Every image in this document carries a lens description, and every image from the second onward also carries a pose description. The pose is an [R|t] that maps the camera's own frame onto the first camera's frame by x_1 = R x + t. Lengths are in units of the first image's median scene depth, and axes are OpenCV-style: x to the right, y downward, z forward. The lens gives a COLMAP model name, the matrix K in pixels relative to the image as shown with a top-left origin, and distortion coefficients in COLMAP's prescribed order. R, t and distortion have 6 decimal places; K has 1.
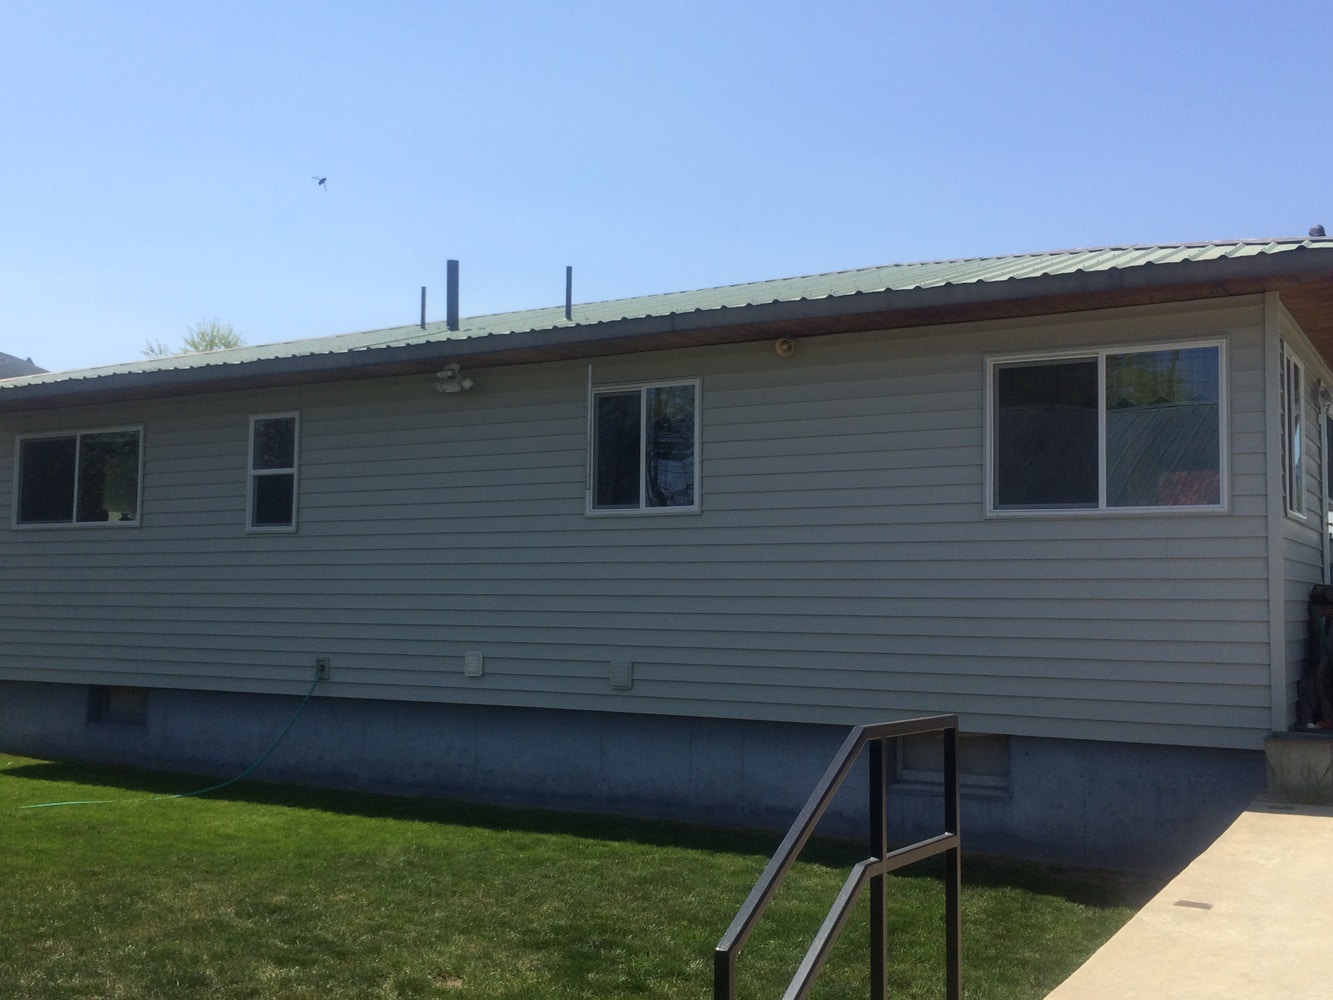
lens RADIAL K [[1406.9, 0, 666.5], [0, 1406.9, 494.6], [0, 0, 1]] dist [0.025832, 0.003245]
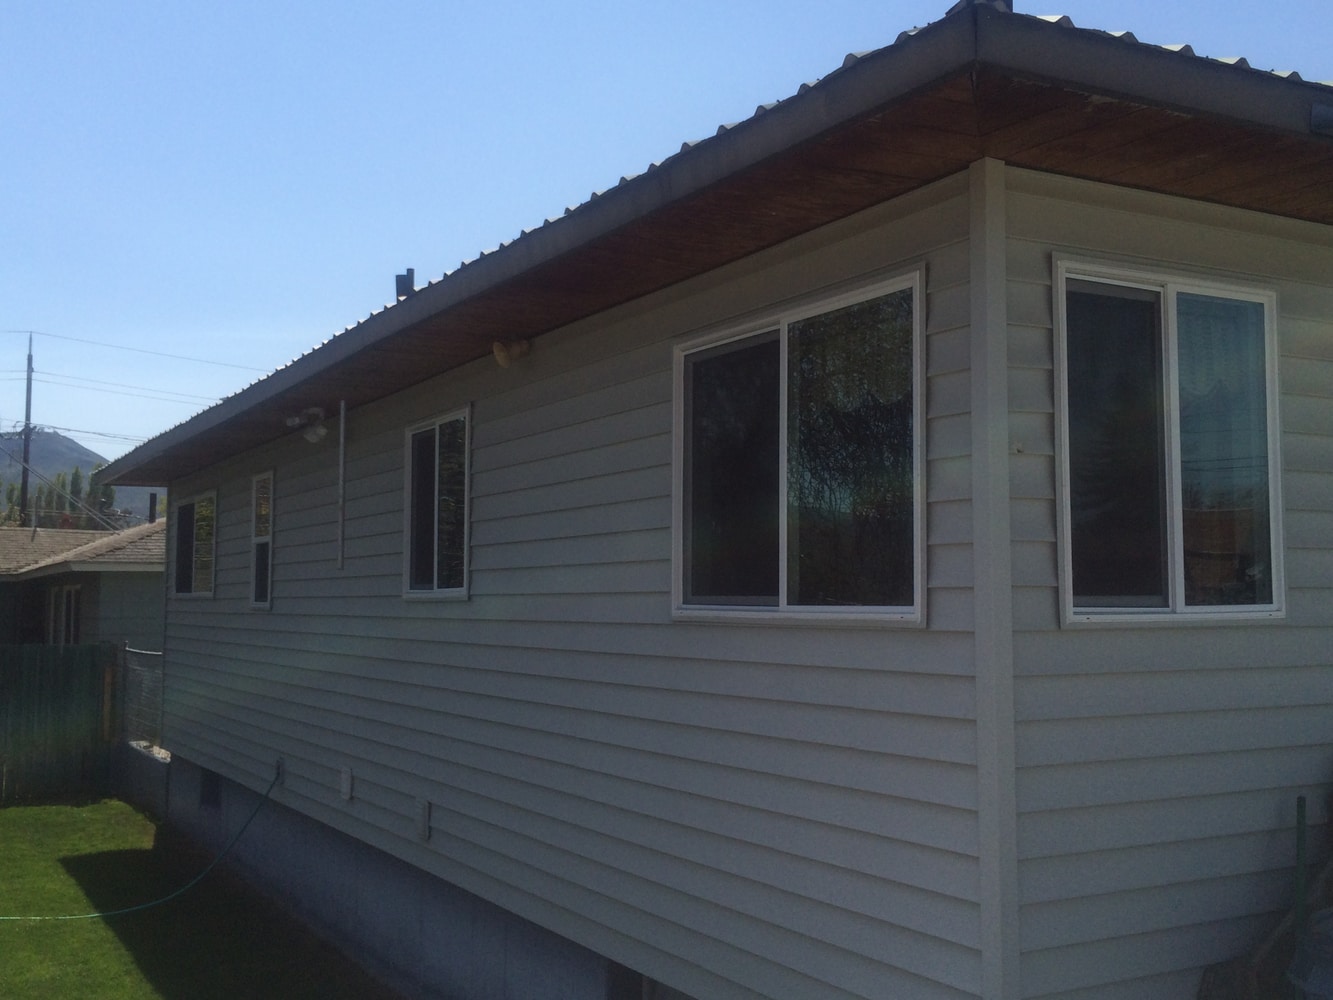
lens RADIAL K [[1406.9, 0, 666.5], [0, 1406.9, 494.6], [0, 0, 1]] dist [0.025832, 0.003245]
pose [[0.871641, -0.011790, -0.490003, 0.456993], [-0.014860, 0.998615, -0.050461, -0.004922], [0.489919, 0.051265, 0.870259, 0.434436]]
